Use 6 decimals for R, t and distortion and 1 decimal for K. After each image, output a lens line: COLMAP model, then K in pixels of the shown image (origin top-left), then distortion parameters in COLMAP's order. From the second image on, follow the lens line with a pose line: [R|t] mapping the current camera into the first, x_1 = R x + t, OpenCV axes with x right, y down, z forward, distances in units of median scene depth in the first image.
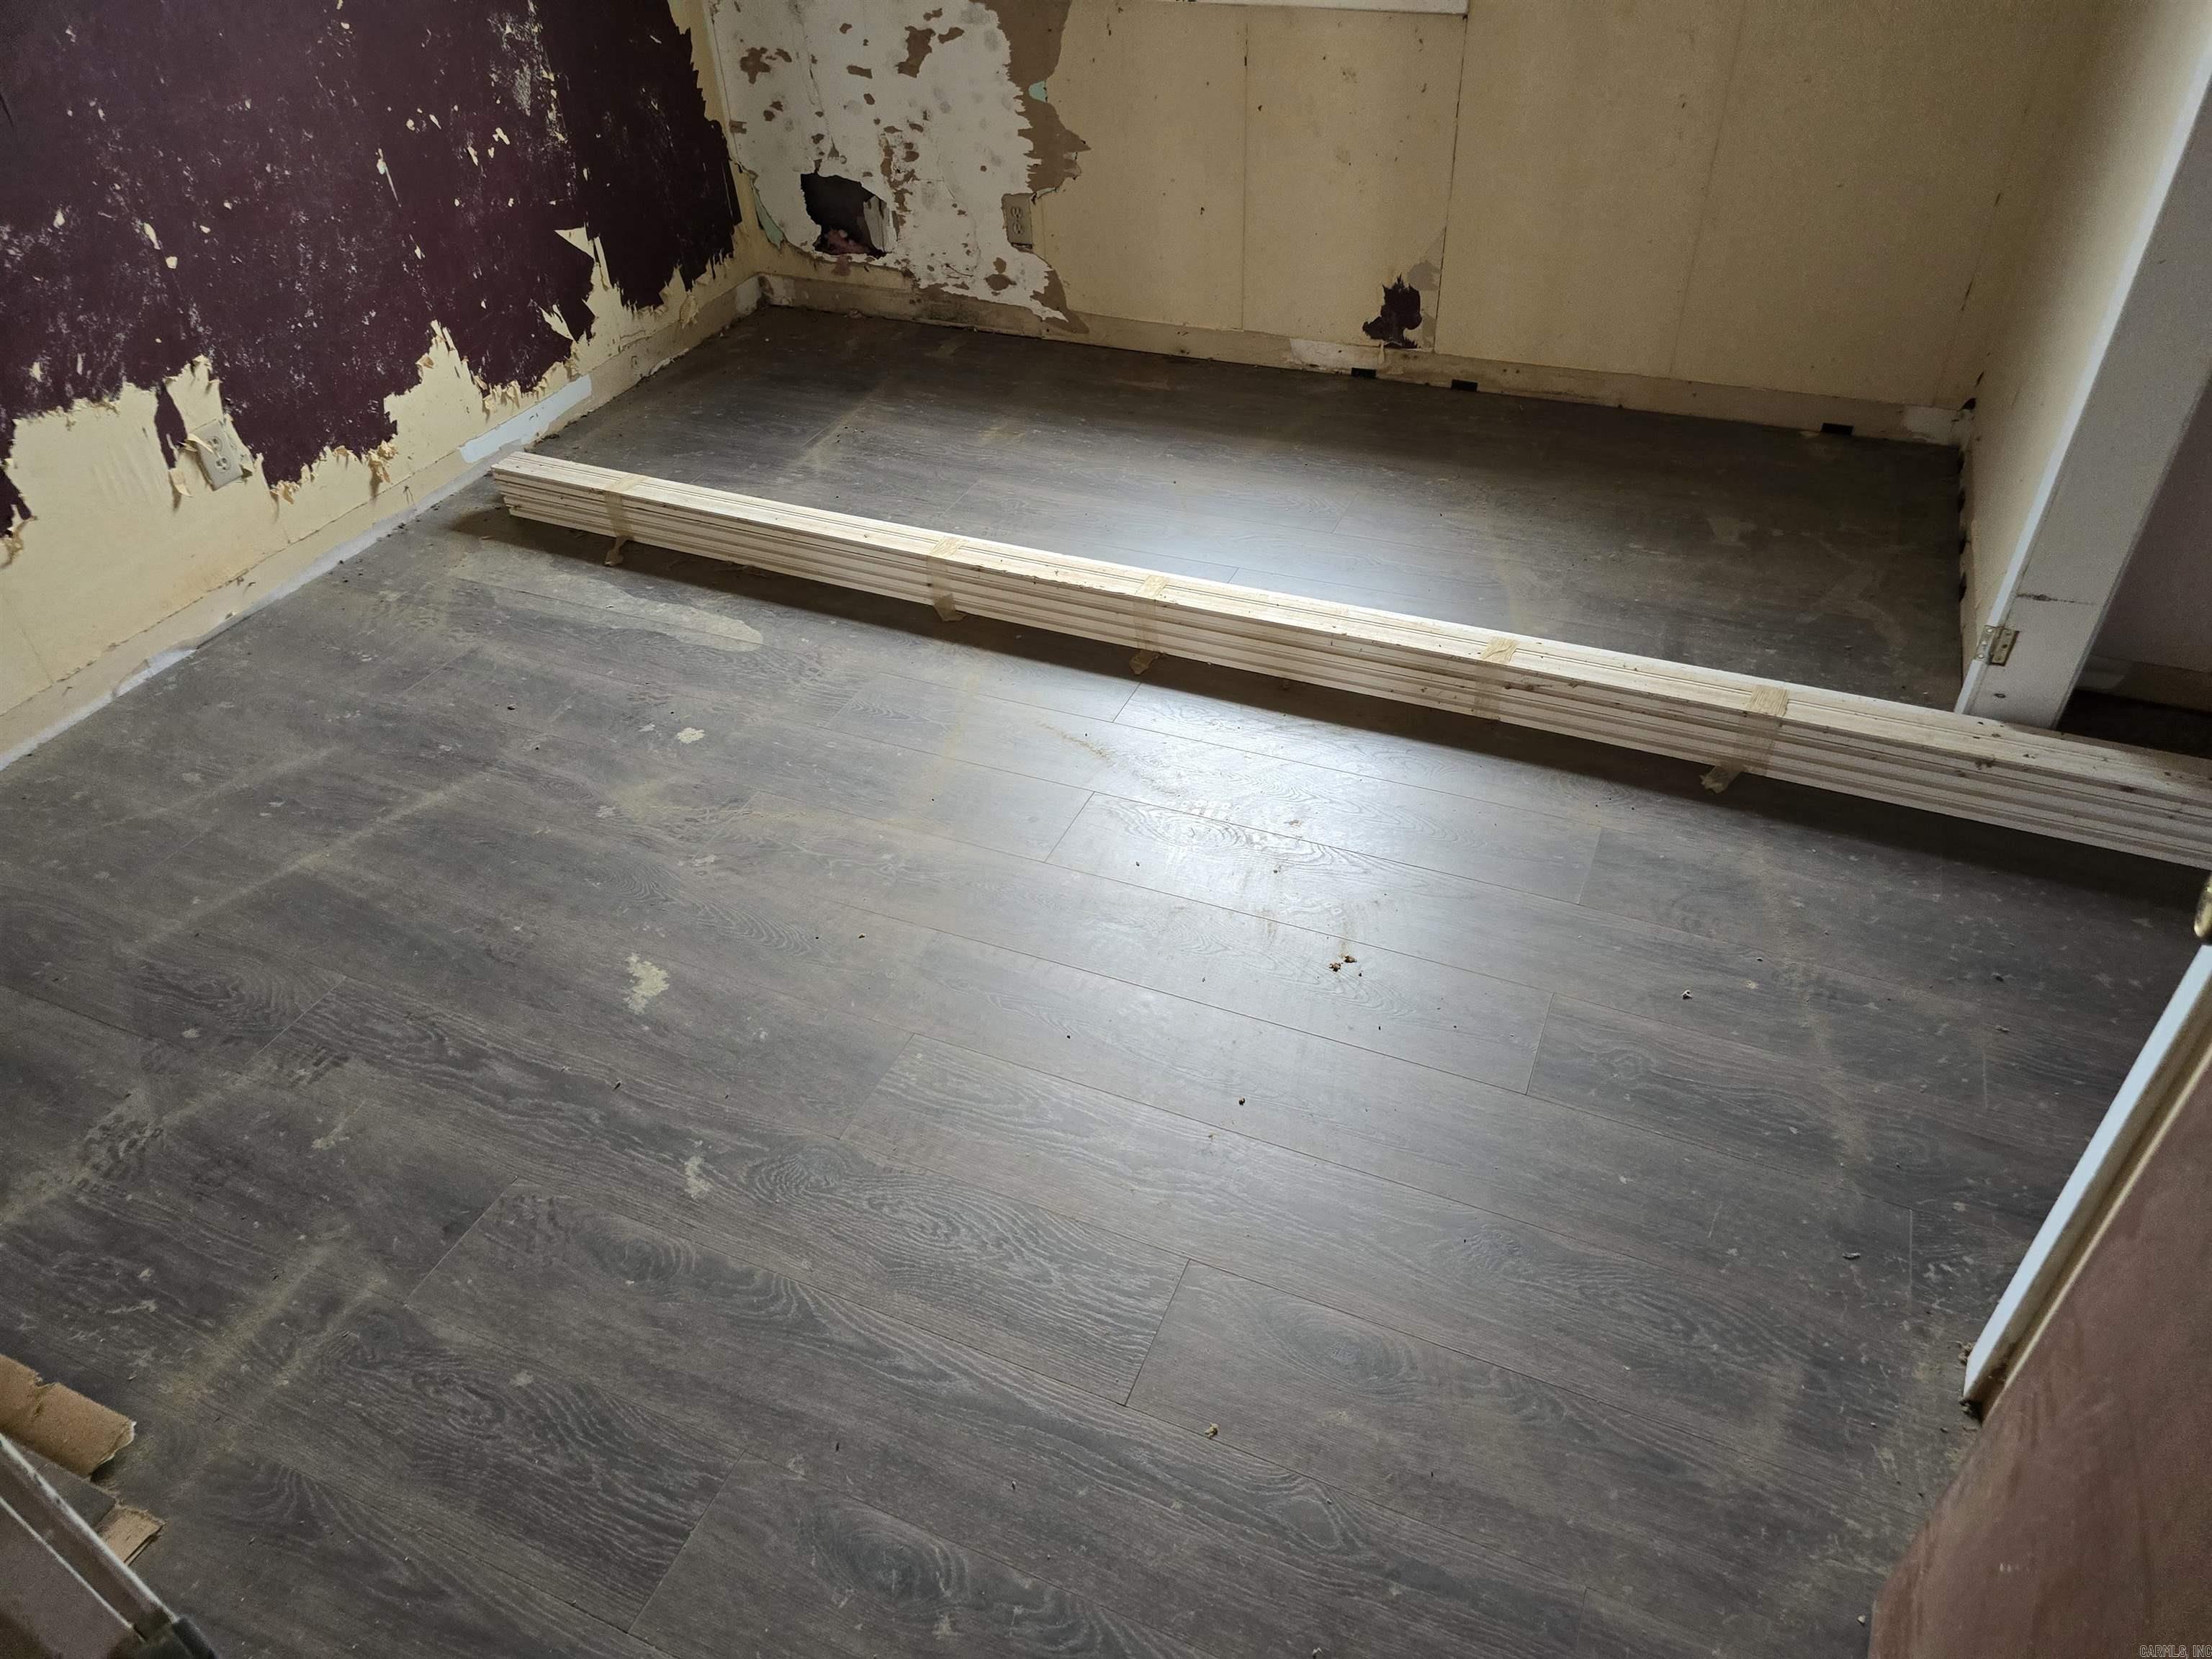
lens RADIAL K [[1501.1, 0, 1104.3], [0, 1501.1, 826.1], [0, 0, 1]] dist [0.065262, -0.047312]
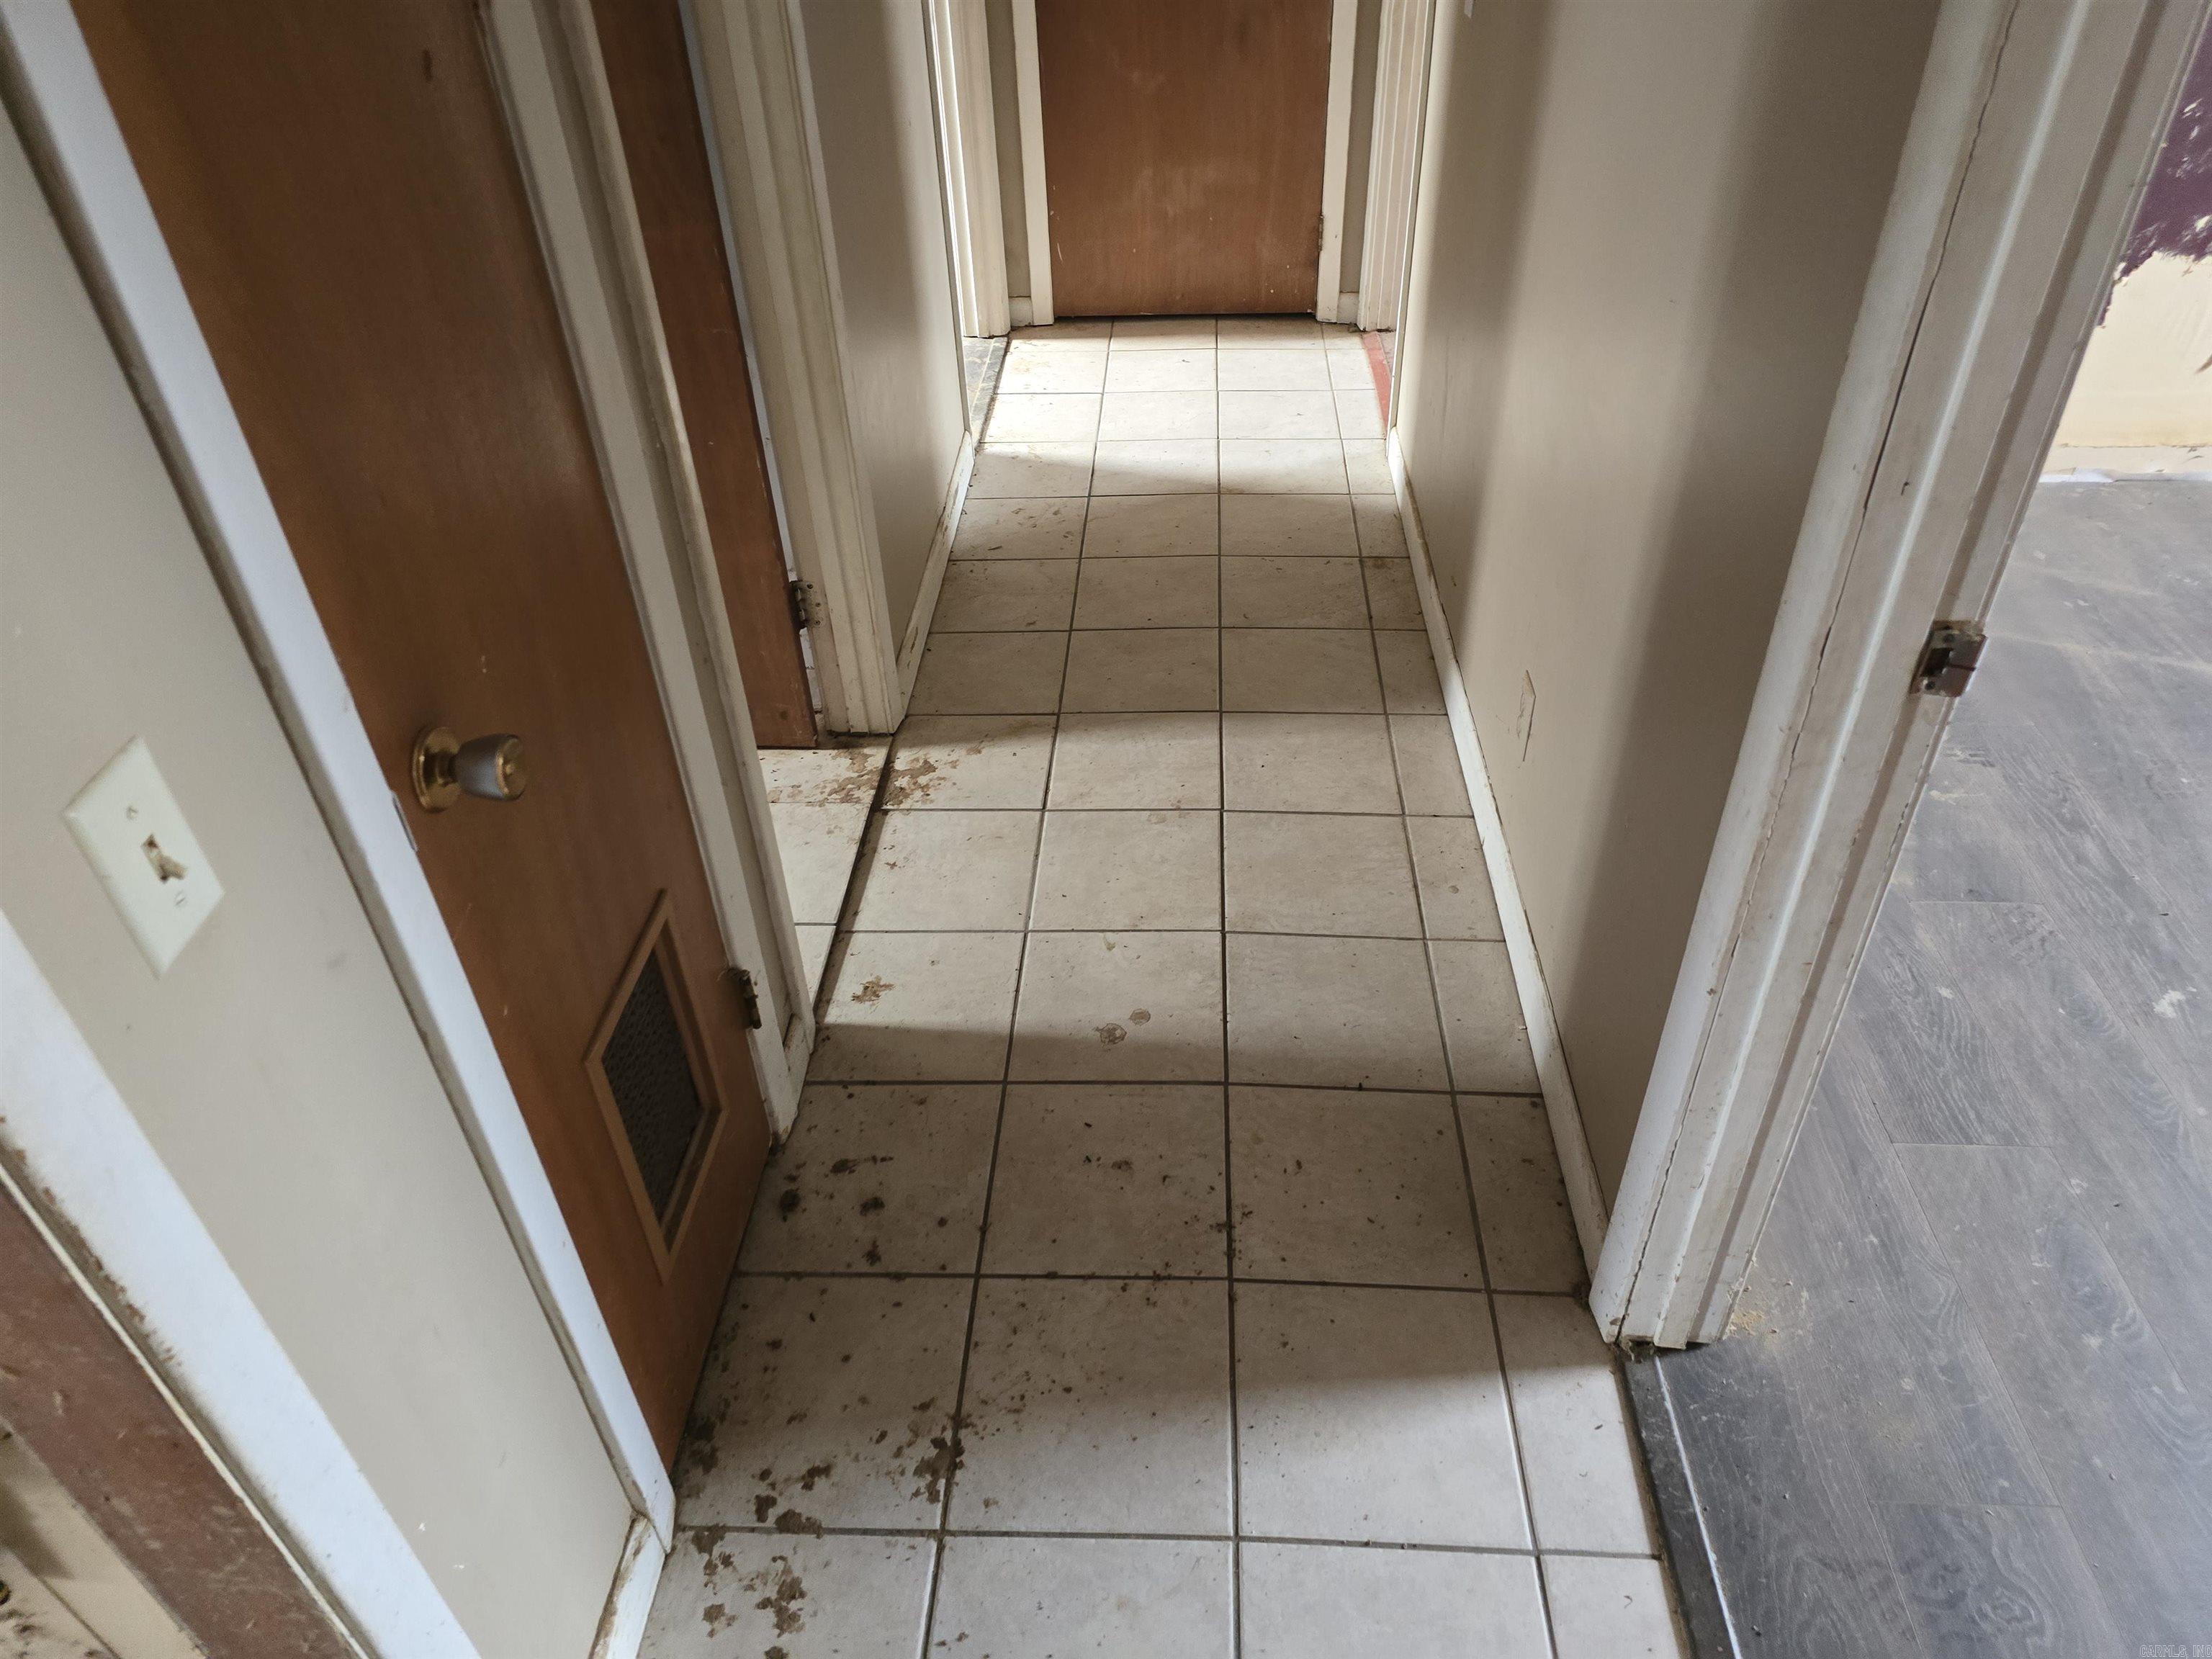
lens RADIAL K [[1501.1, 0, 1106.4], [0, 1501.1, 828.8], [0, 0, 1]] dist [0.065262, -0.047312]
pose [[0.368141, 0.600026, -0.710240, 0.170638], [-0.575196, 0.747142, 0.333058, 0.210727], [0.730494, 0.285915, 0.620186, -0.322671]]
